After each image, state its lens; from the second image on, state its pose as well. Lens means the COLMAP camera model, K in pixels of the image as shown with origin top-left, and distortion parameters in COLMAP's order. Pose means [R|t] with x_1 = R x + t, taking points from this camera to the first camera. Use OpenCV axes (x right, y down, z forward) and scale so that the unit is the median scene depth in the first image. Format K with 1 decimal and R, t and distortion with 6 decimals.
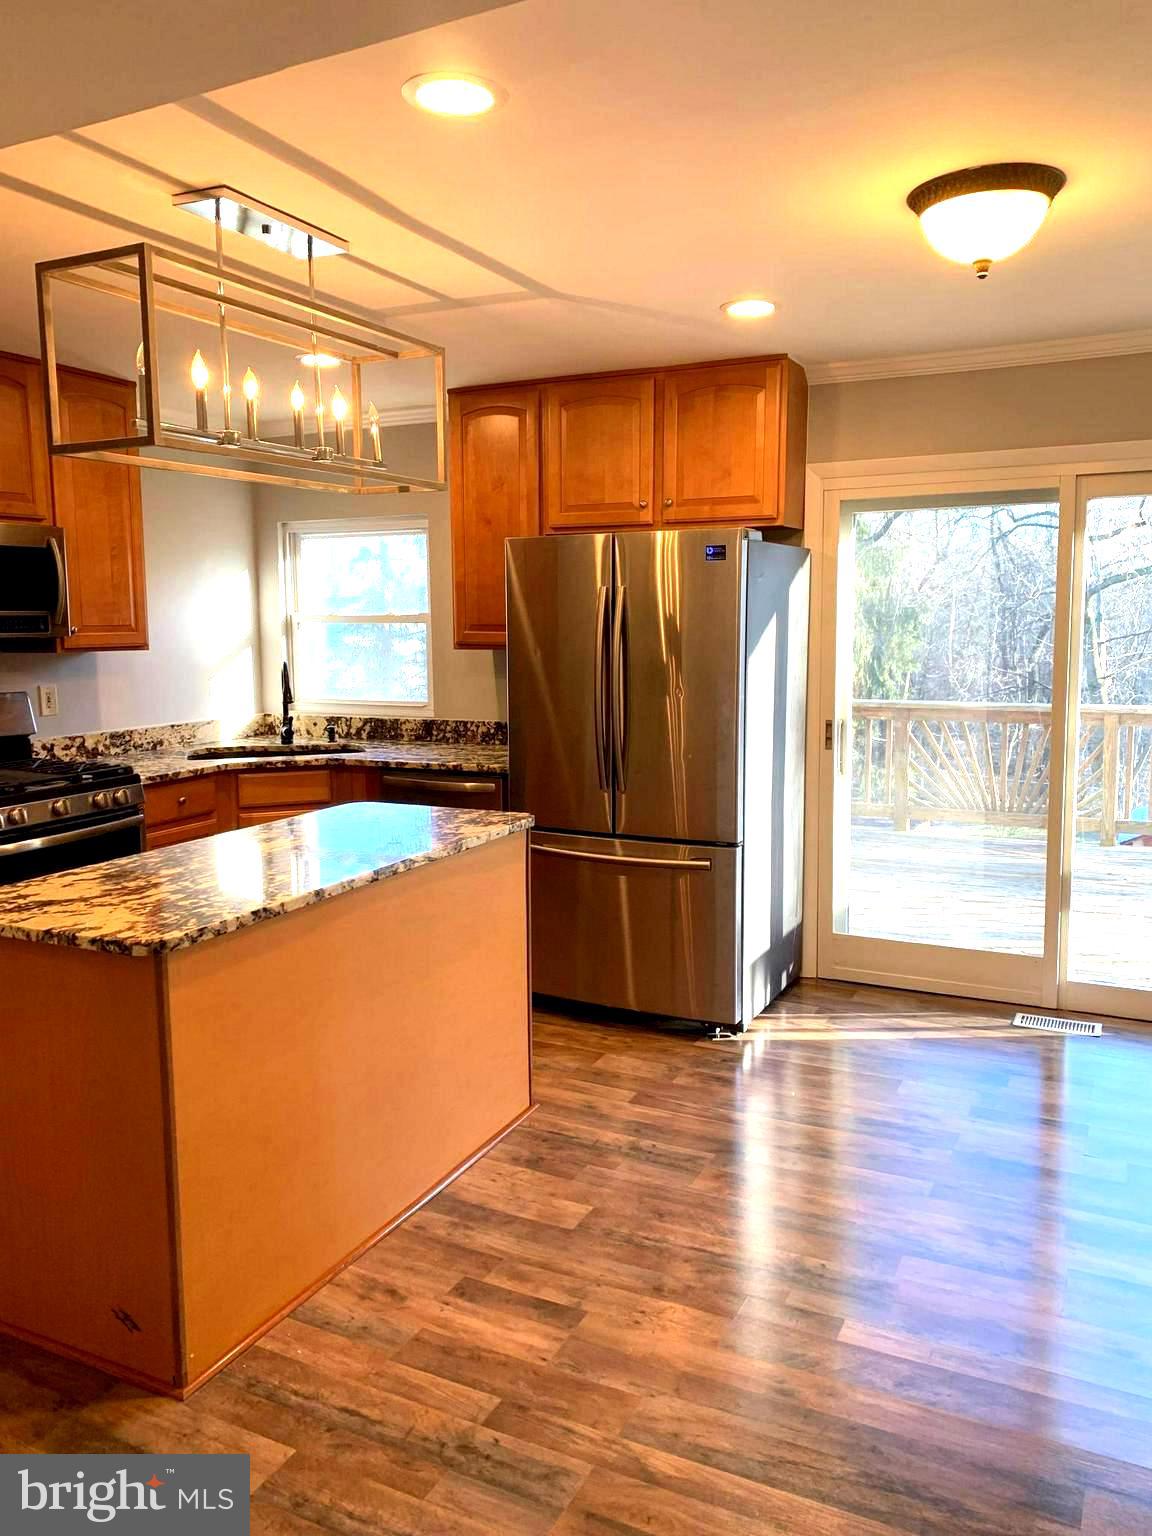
lens RADIAL K [[1167.0, 0, 575.7], [0, 1167.0, 753.4], [0, 0, 1]] dist [0.046030, -0.046409]
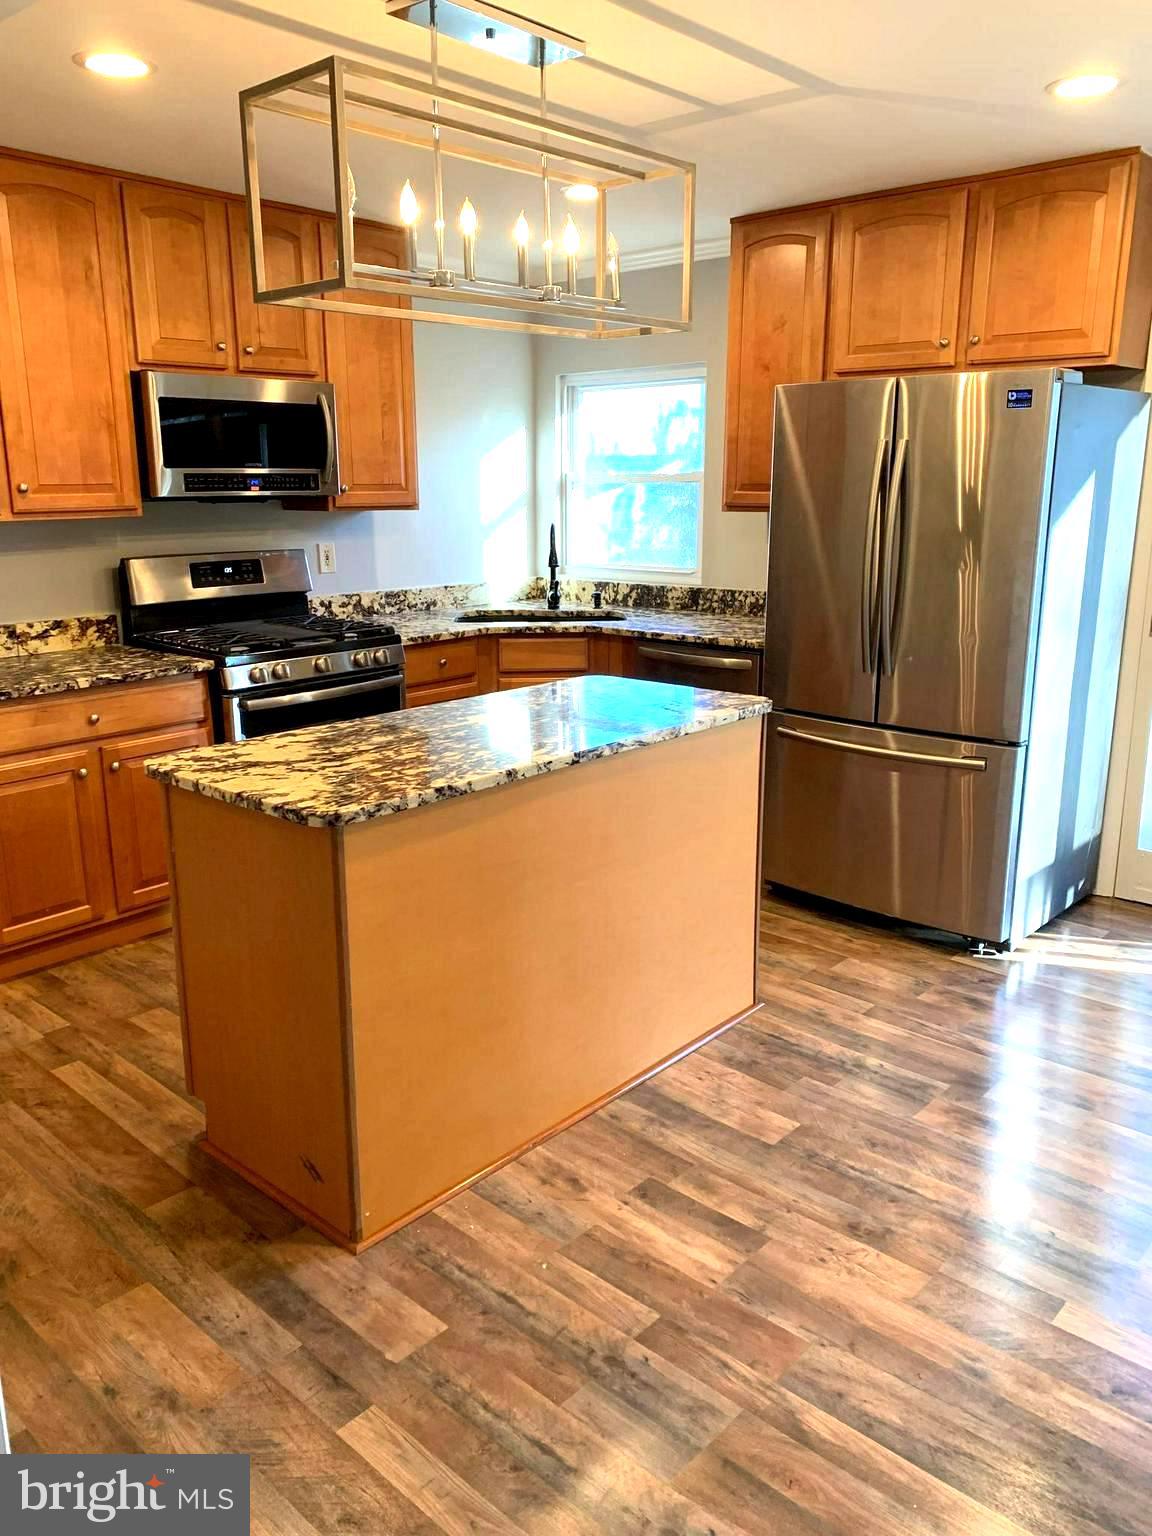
lens RADIAL K [[1167.0, 0, 565.3], [0, 1167.0, 756.0], [0, 0, 1]] dist [0.046030, -0.046409]
pose [[0.960600, 0.068038, -0.269478, 0.049713], [-0.035744, 0.991764, 0.122987, -0.008289], [0.275626, -0.108509, 0.955121, 0.067121]]
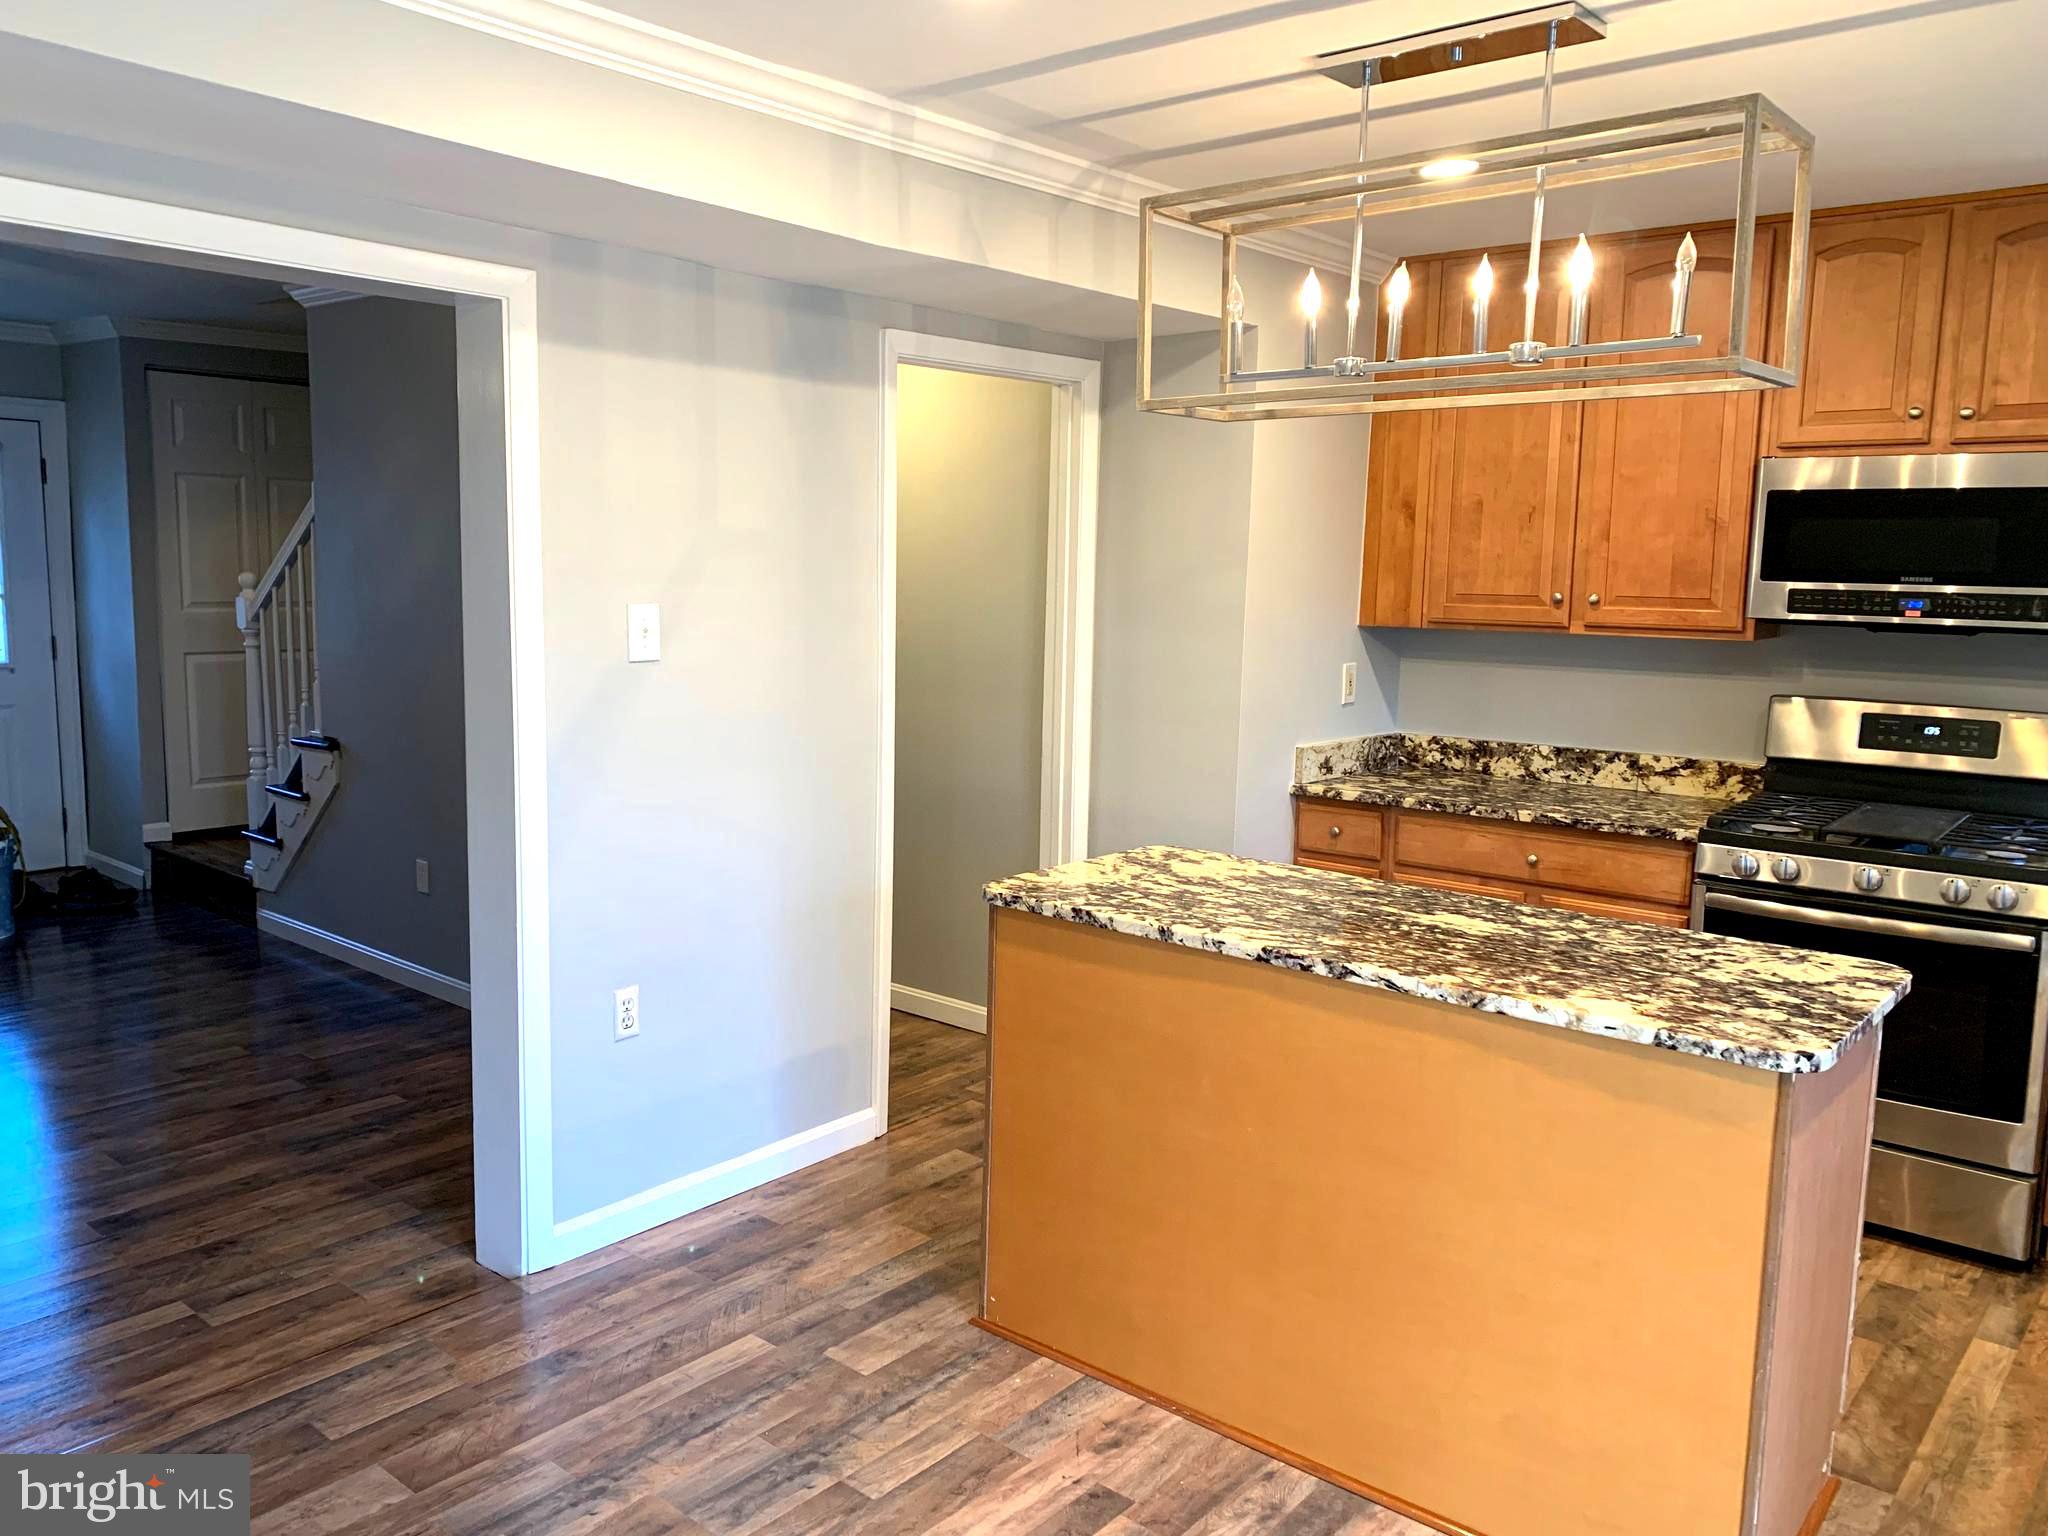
lens RADIAL K [[1556.0, 0, 1008.5], [0, 1556.0, 757.1], [0, 0, 1]] dist [0.046030, -0.046409]
pose [[-0.240348, 0.130490, -0.961876, 0.535953], [-0.130317, 0.977615, 0.165188, -0.106305], [0.961899, 0.165052, -0.217962, 0.707799]]
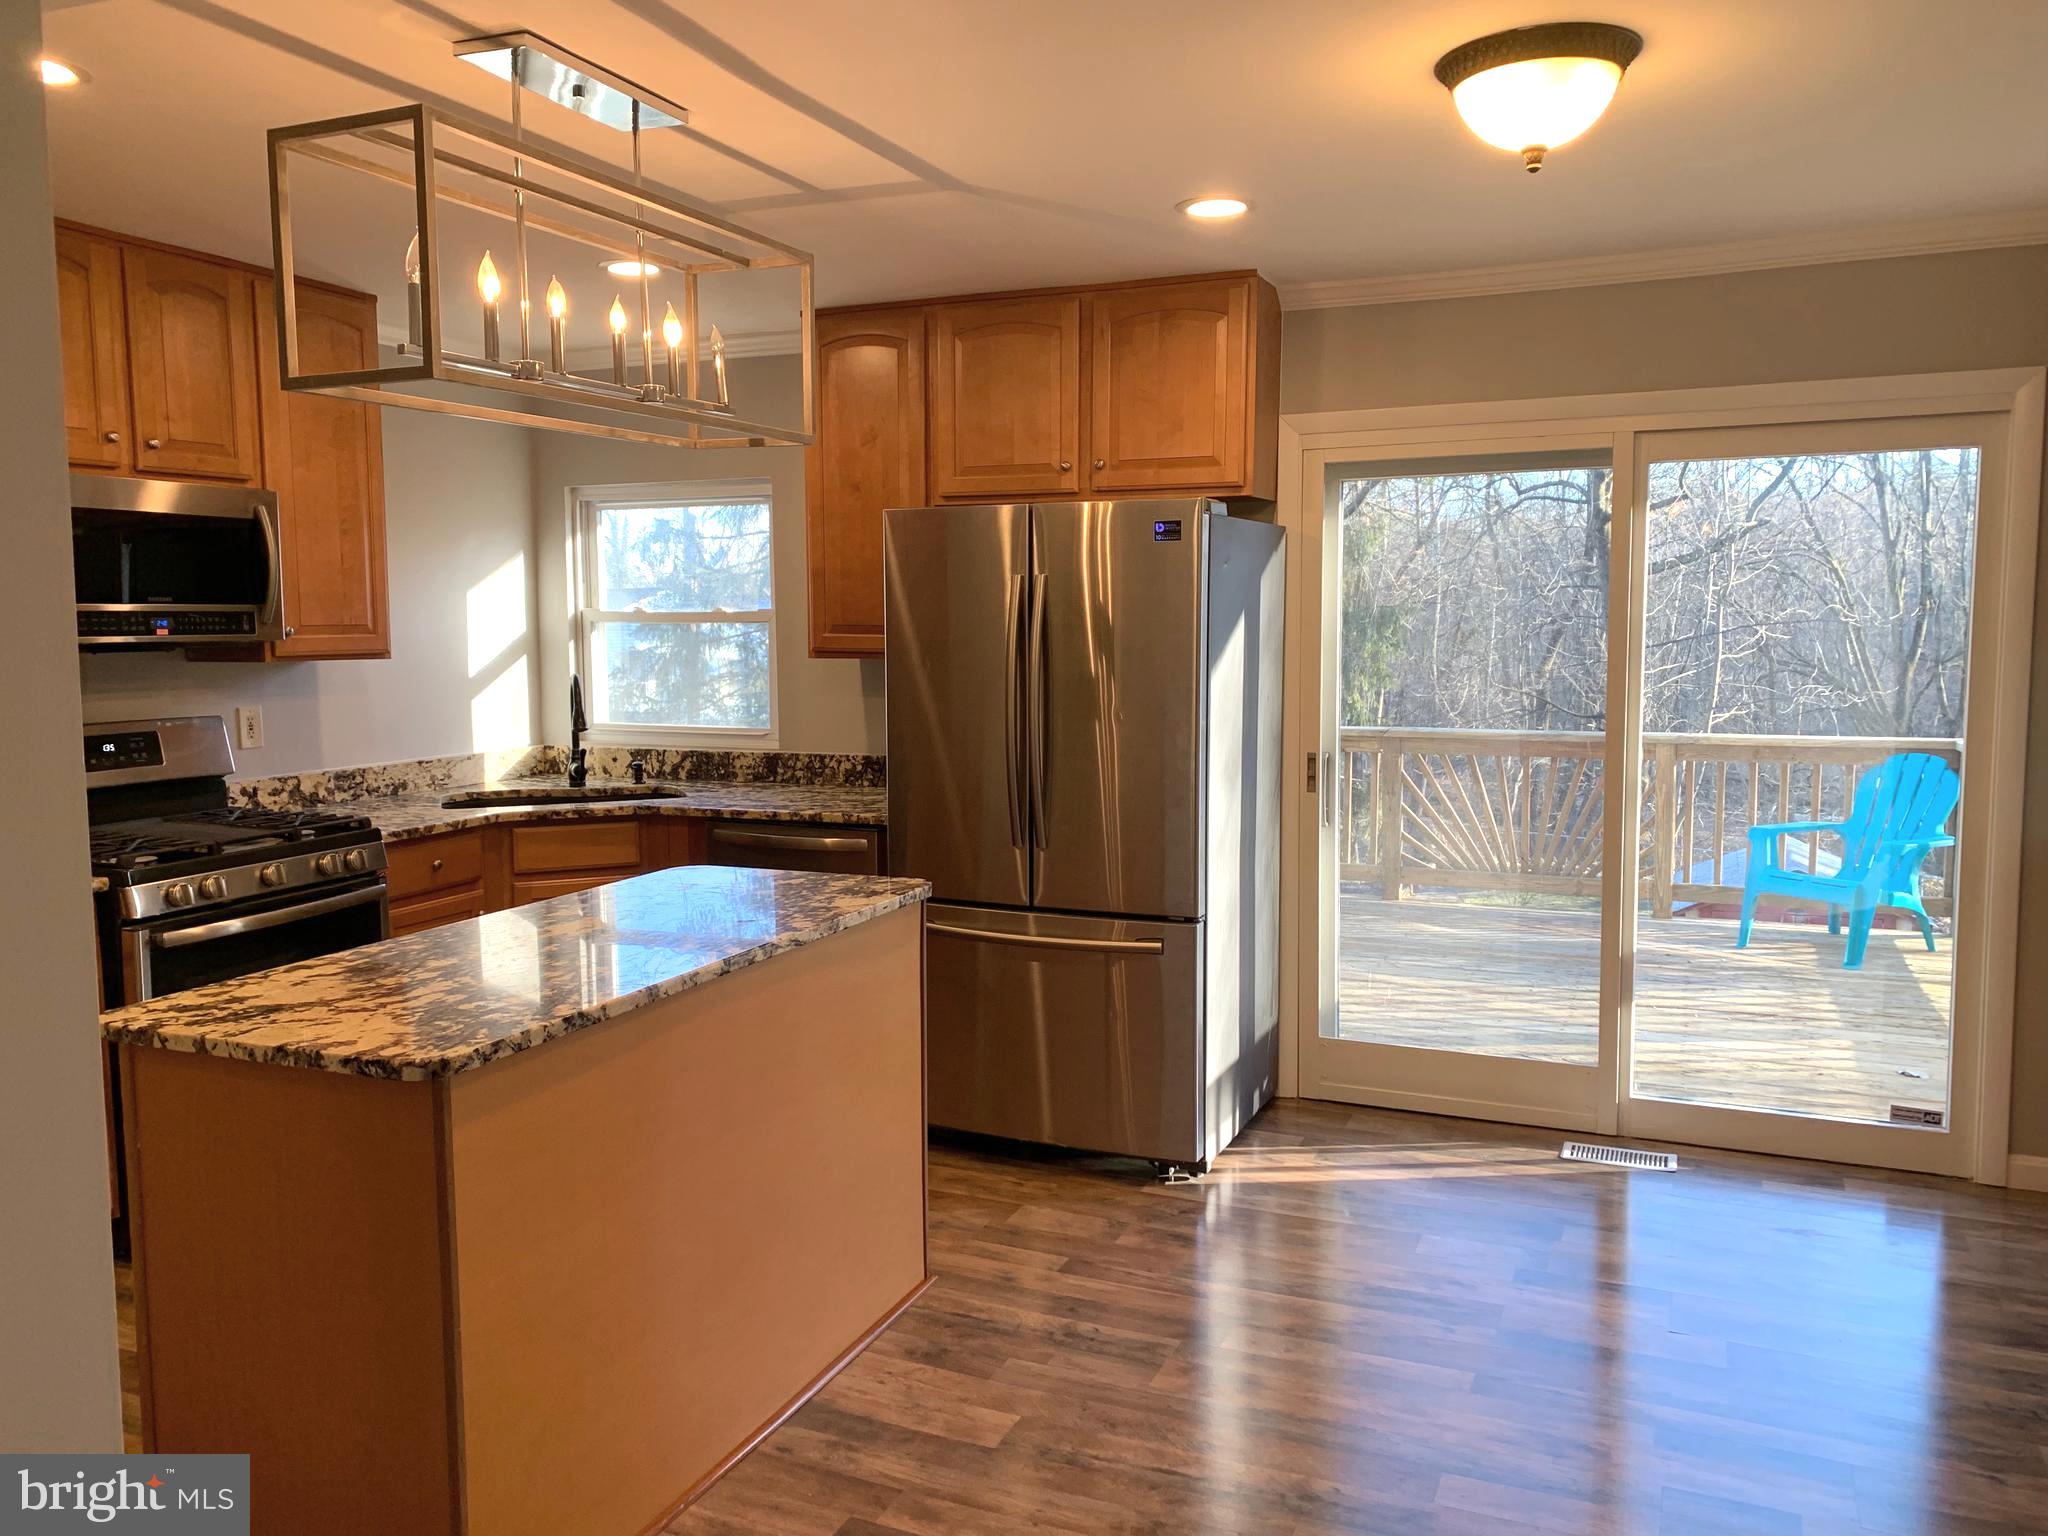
lens RADIAL K [[1556.0, 0, 1015.9], [0, 1556.0, 760.4], [0, 0, 1]] dist [0.046030, -0.046409]
pose [[0.998880, -0.001779, 0.047280, -0.024604], [0.002921, 0.999706, -0.024088, -0.000158], [-0.047223, 0.024199, 0.998591, 0.008661]]
